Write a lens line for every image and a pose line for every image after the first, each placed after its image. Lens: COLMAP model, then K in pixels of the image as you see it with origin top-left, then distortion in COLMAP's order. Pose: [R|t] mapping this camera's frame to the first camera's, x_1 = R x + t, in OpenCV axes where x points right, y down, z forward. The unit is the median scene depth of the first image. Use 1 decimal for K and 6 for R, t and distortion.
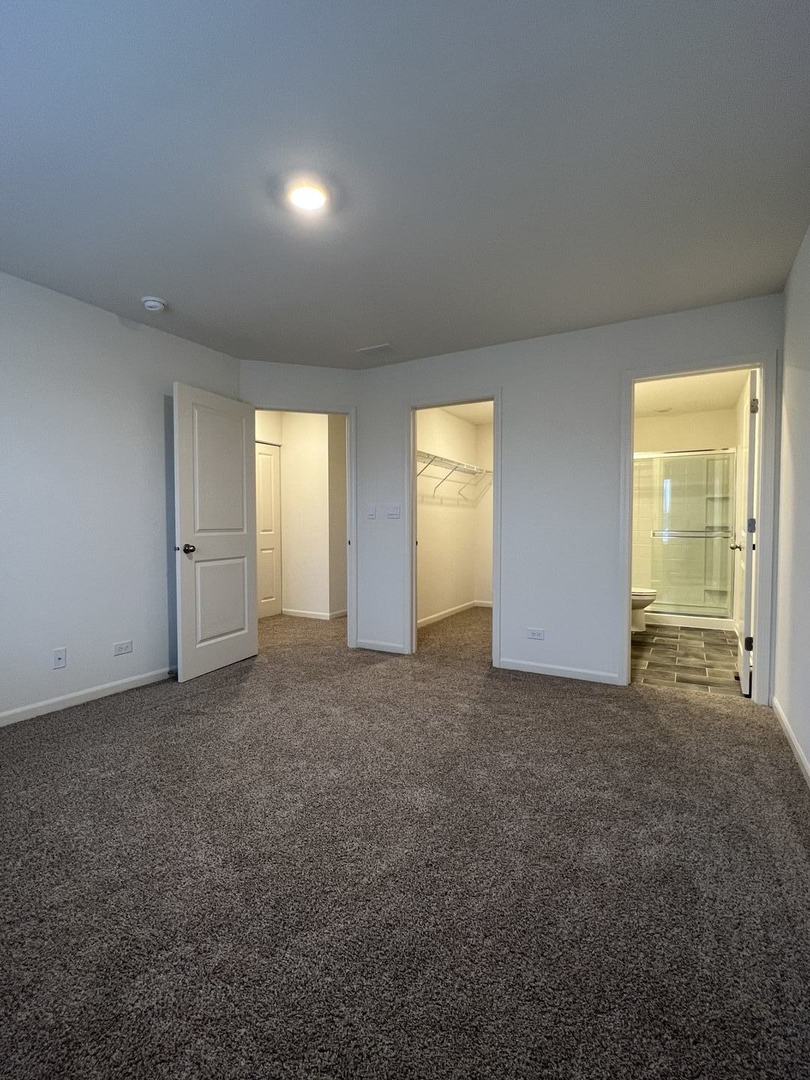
lens RADIAL K [[503.2, 0, 405.8], [0, 503.2, 538.5], [0, 0, 1]] dist [-0.004685, -0.000214]
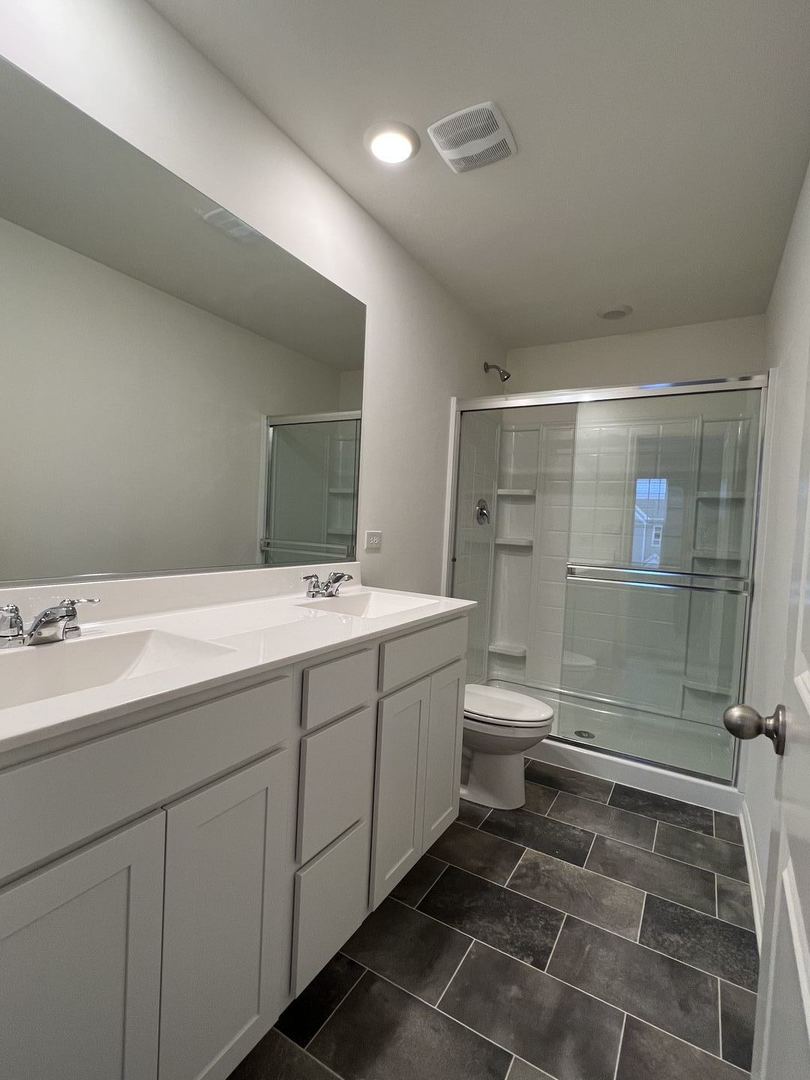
lens RADIAL K [[503.2, 0, 404.4], [0, 503.2, 543.2], [0, 0, 1]] dist [-0.004685, -0.000214]
pose [[0.998568, 0.047092, -0.025365, 0.329376], [-0.046528, 0.998666, 0.022396, -0.034676], [0.026386, -0.021183, 0.999427, 0.505624]]
